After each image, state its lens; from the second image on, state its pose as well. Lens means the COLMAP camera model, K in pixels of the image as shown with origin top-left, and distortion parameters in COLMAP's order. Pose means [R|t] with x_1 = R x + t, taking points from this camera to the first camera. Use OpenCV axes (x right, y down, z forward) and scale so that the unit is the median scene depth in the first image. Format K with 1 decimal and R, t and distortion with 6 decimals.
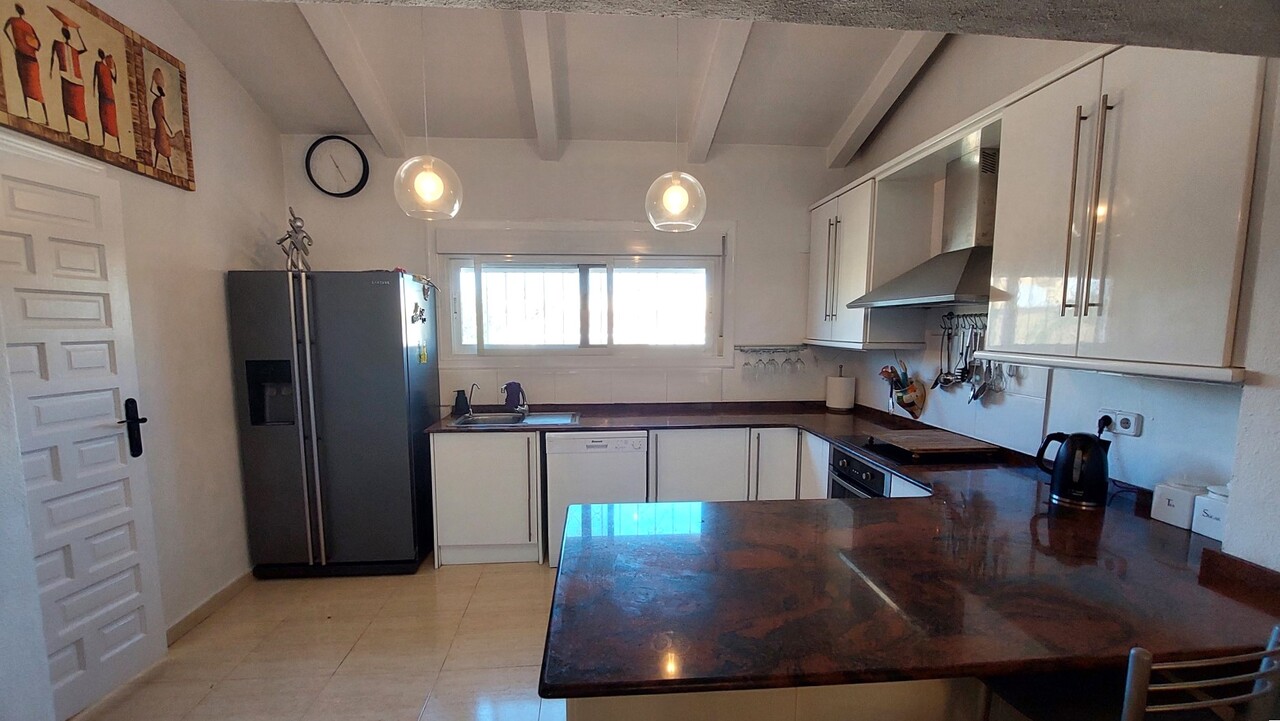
lens RADIAL K [[509.5, 0, 647.5], [0, 509.5, 384.5], [0, 0, 1]] dist [-0.015123, -0.001919]
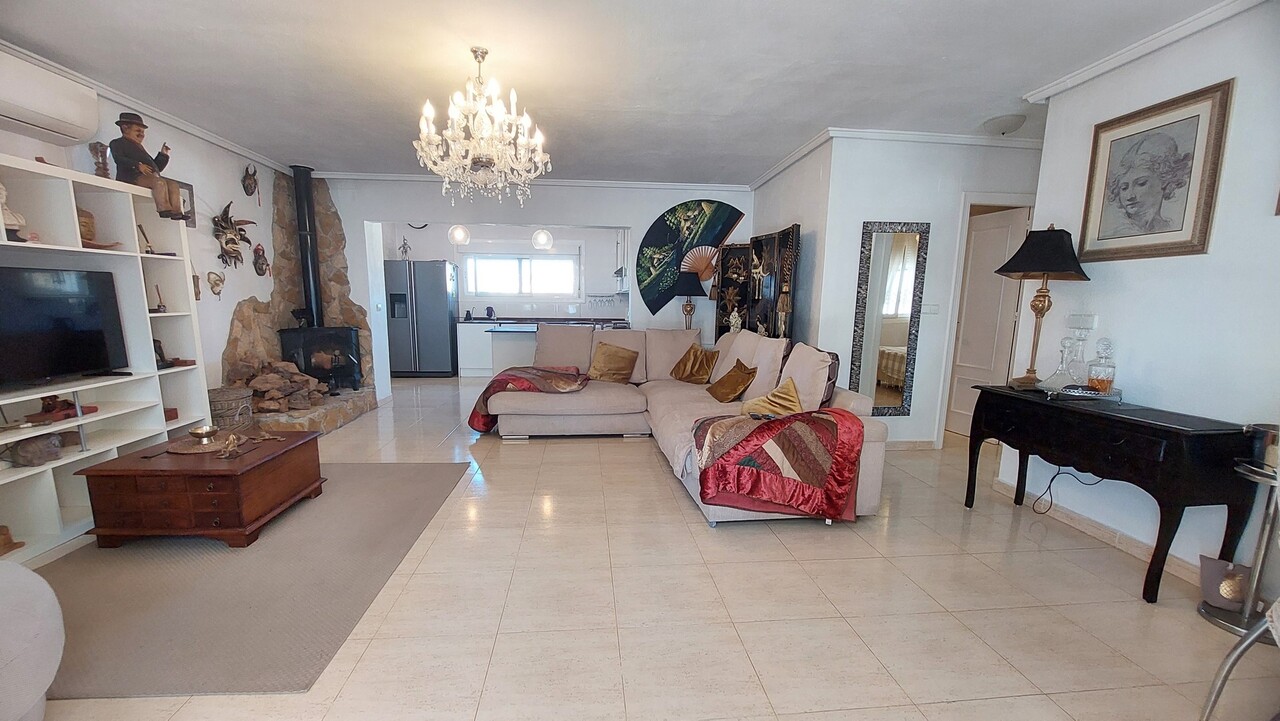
lens RADIAL K [[509.5, 0, 637.9], [0, 509.5, 386.3], [0, 0, 1]] dist [-0.015123, -0.001919]
pose [[0.999834, 0.016370, -0.008050, 0.484385], [-0.015910, 0.998403, 0.054215, 0.238310], [0.008925, -0.054078, 0.998497, -1.481597]]
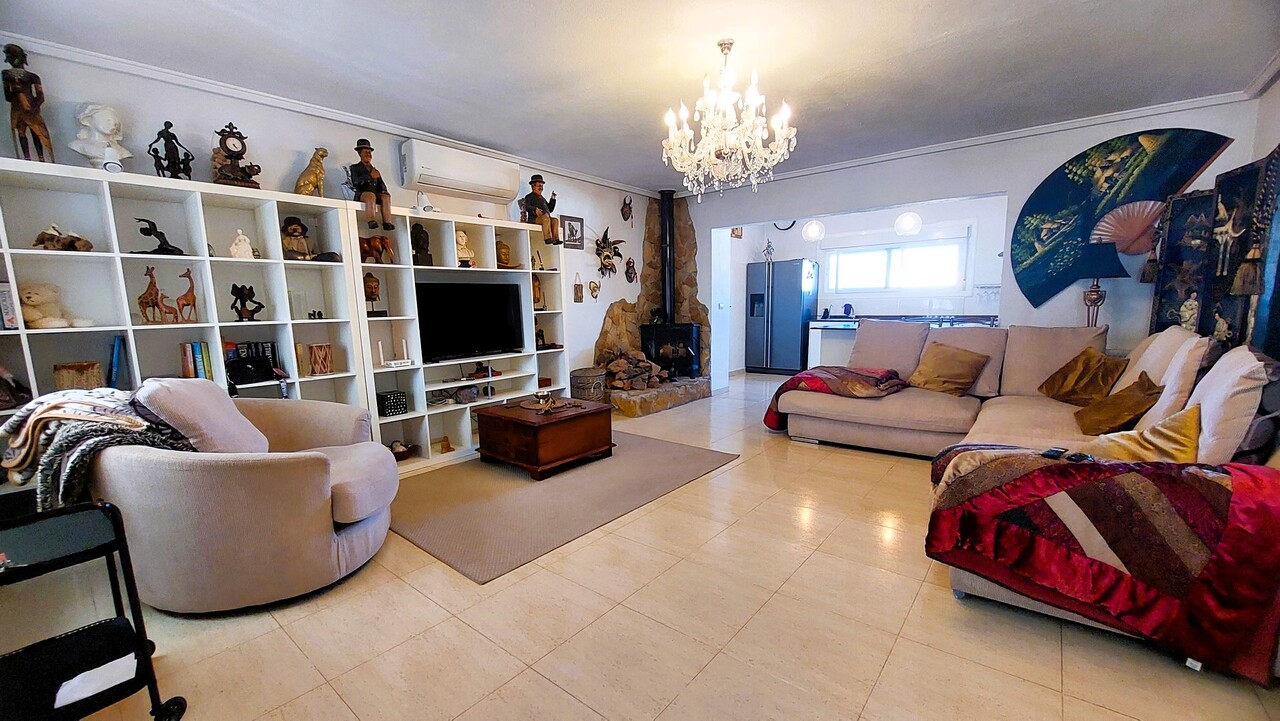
lens RADIAL K [[509.5, 0, 624.7], [0, 509.5, 386.2], [0, 0, 1]] dist [-0.015123, -0.001919]
pose [[0.692893, 0.100228, -0.714040, 0.727522], [-0.059733, 0.994867, 0.081684, 0.242445], [0.718562, -0.013947, 0.695323, -1.344145]]
